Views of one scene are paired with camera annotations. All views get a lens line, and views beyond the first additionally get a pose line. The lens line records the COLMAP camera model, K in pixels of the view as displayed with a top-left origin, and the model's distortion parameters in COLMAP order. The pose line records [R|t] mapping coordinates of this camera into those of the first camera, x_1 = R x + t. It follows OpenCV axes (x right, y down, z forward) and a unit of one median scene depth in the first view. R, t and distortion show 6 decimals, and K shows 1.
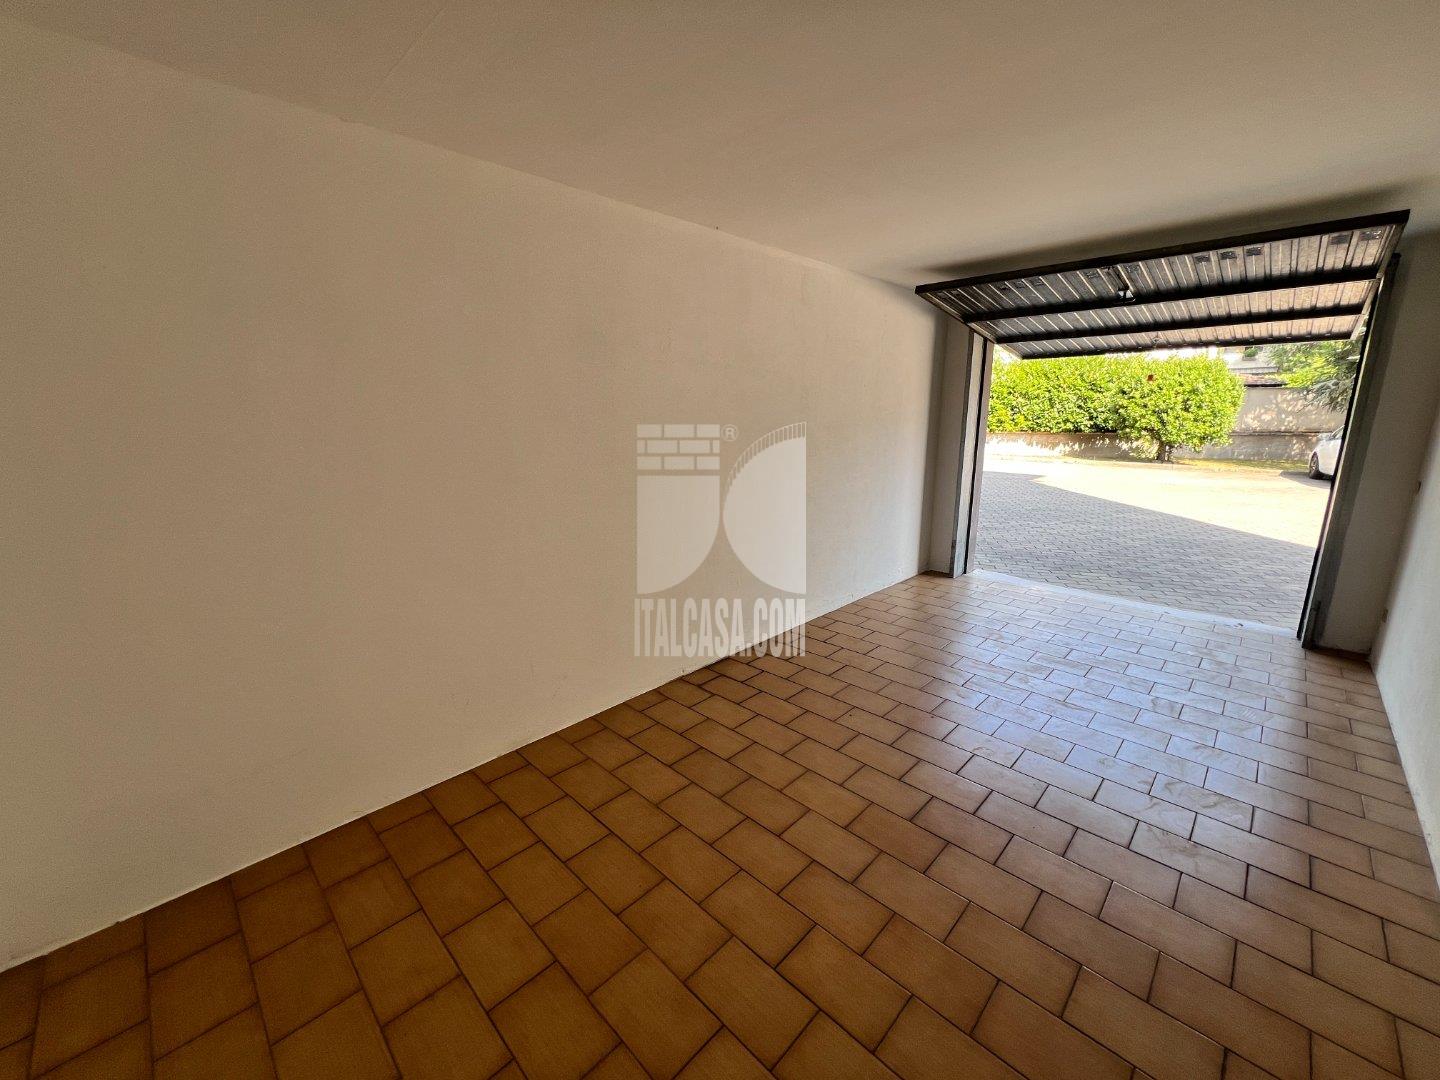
lens RADIAL K [[581.7, 0, 717.5], [0, 581.7, 550.0], [0, 0, 1]] dist [0.007116, -0.000547]
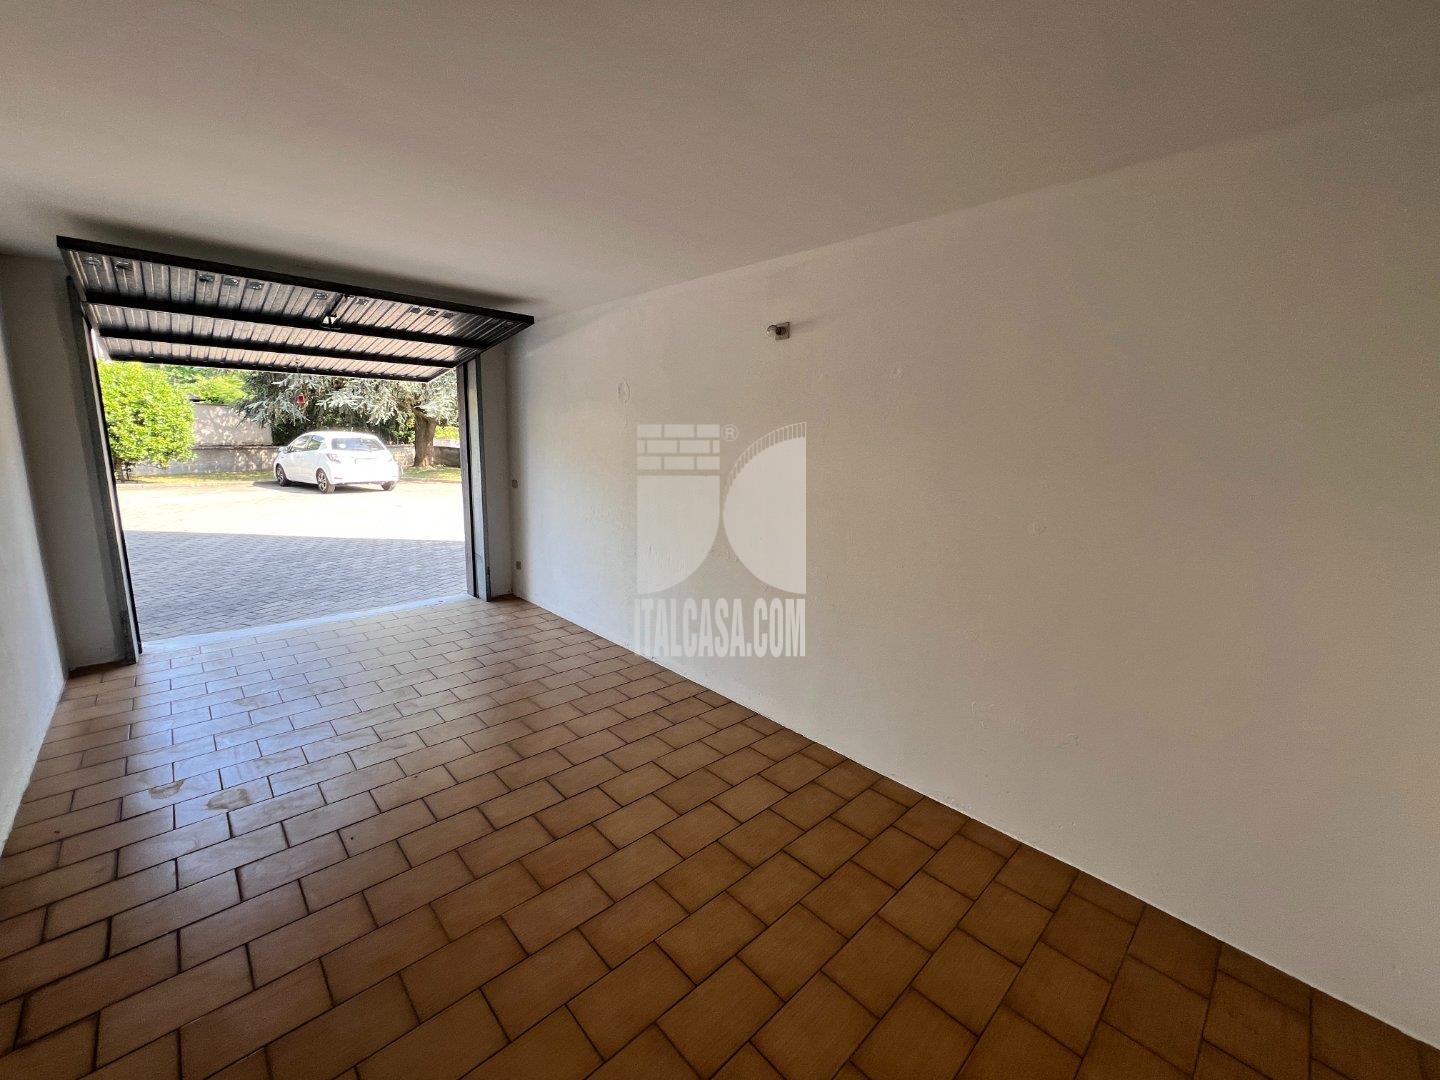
lens RADIAL K [[581.7, 0, 722.1], [0, 581.7, 527.0], [0, 0, 1]] dist [0.007116, -0.000547]
pose [[0.032923, -0.152072, 0.987821, -0.096916], [0.207317, 0.967899, 0.142096, -0.025274], [-0.977720, 0.200114, 0.063393, 0.087875]]
